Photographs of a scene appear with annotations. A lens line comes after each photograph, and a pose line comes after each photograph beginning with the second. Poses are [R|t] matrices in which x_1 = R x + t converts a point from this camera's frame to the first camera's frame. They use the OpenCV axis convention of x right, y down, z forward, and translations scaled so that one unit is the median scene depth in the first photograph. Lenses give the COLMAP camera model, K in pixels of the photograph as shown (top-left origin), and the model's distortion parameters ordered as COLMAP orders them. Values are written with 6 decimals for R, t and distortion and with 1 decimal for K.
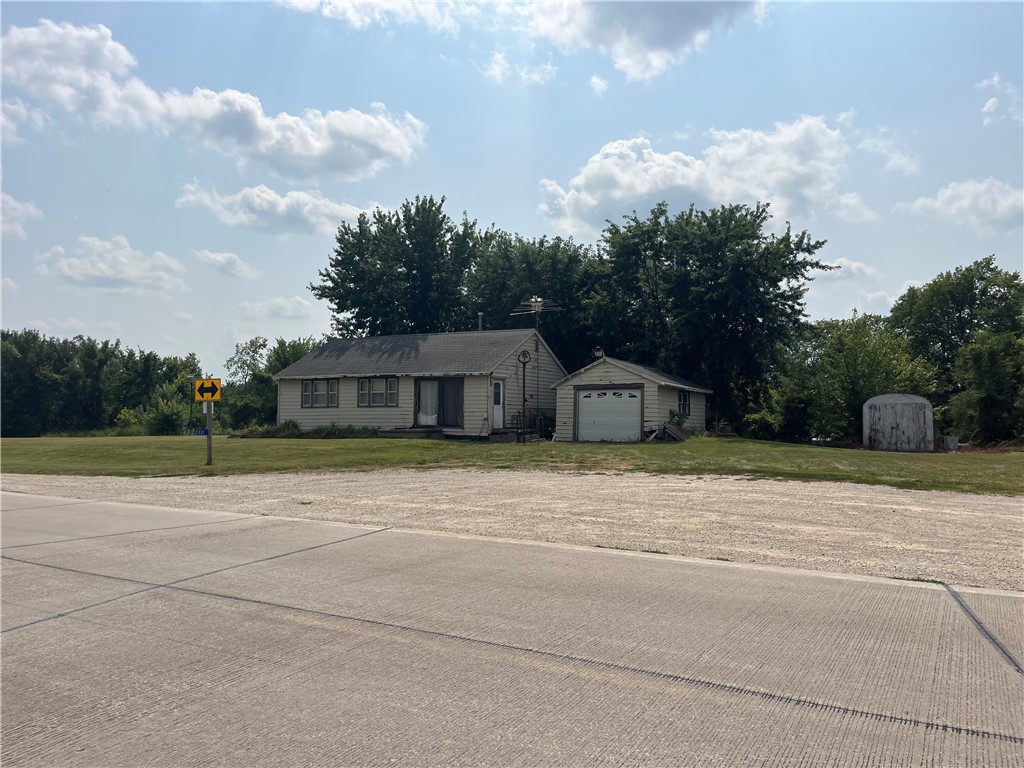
lens RADIAL K [[771.9, 0, 505.3], [0, 771.9, 383.9], [0, 0, 1]] dist [0.008385, 0.004163]
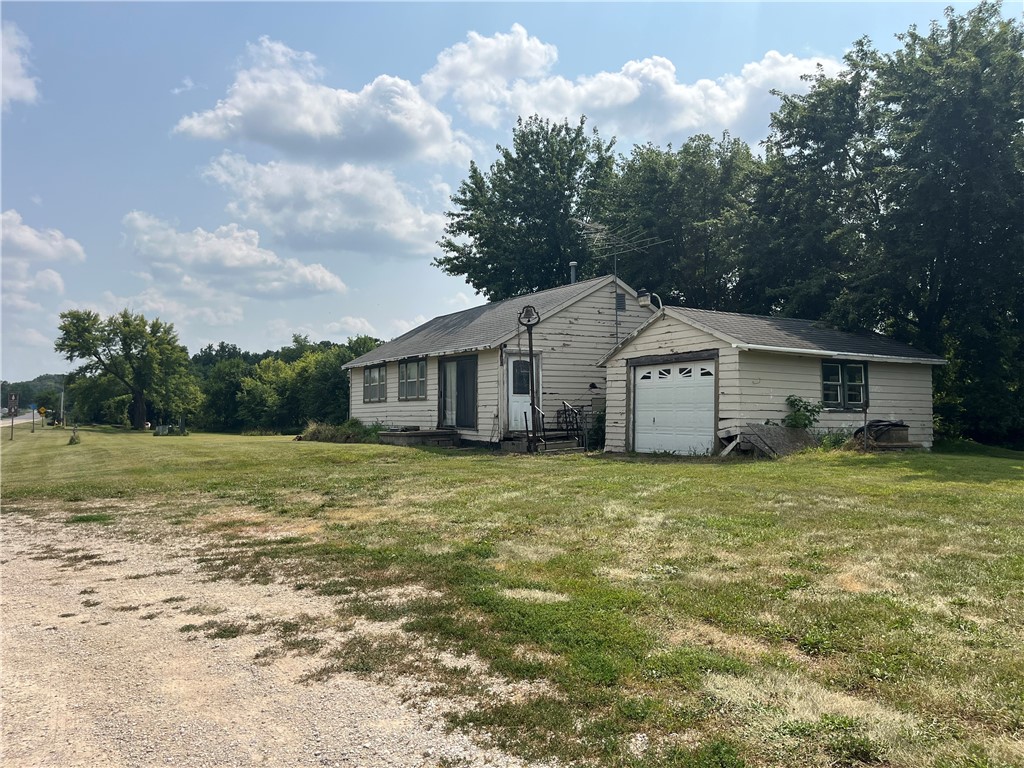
lens RADIAL K [[771.9, 0, 512.6], [0, 771.9, 381.7], [0, 0, 1]] dist [0.008385, 0.004163]
pose [[0.863161, -0.027539, -0.504177, 0.313682], [0.028935, 0.999568, -0.005060, 0.019891], [0.504098, -0.010221, 0.863586, 0.440761]]
